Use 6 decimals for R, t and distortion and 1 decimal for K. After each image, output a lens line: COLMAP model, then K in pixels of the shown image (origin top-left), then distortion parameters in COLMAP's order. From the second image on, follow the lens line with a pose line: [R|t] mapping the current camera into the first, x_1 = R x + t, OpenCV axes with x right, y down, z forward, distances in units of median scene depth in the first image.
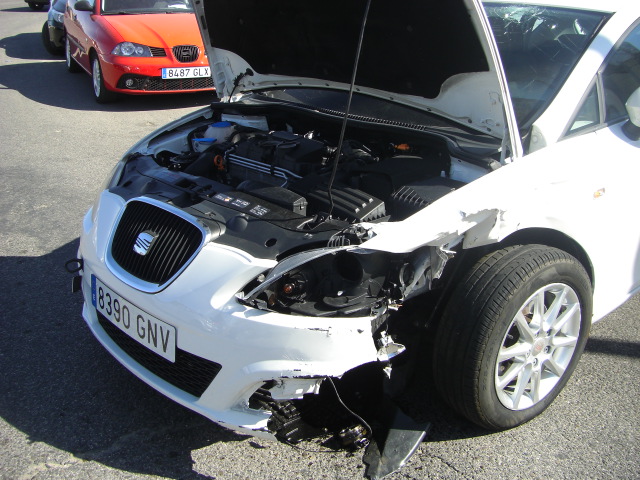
lens RADIAL K [[707.5, 0, 329.3], [0, 707.5, 193.2], [0, 0, 1]] dist [-0.126851, 0.000000]
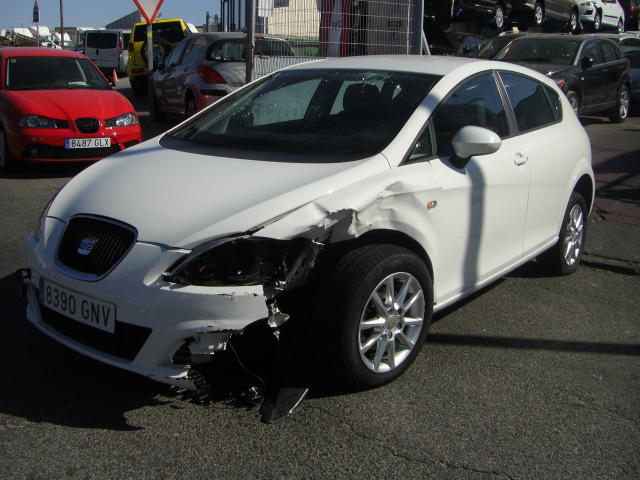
lens RADIAL K [[707.5, 0, 307.4], [0, 707.5, 211.4], [0, 0, 1]] dist [-0.126851, 0.000000]
pose [[0.991728, -0.013261, 0.127668, -0.024511], [0.024956, 0.995589, -0.090445, 0.132525], [-0.125905, 0.092882, 0.987685, -0.324179]]
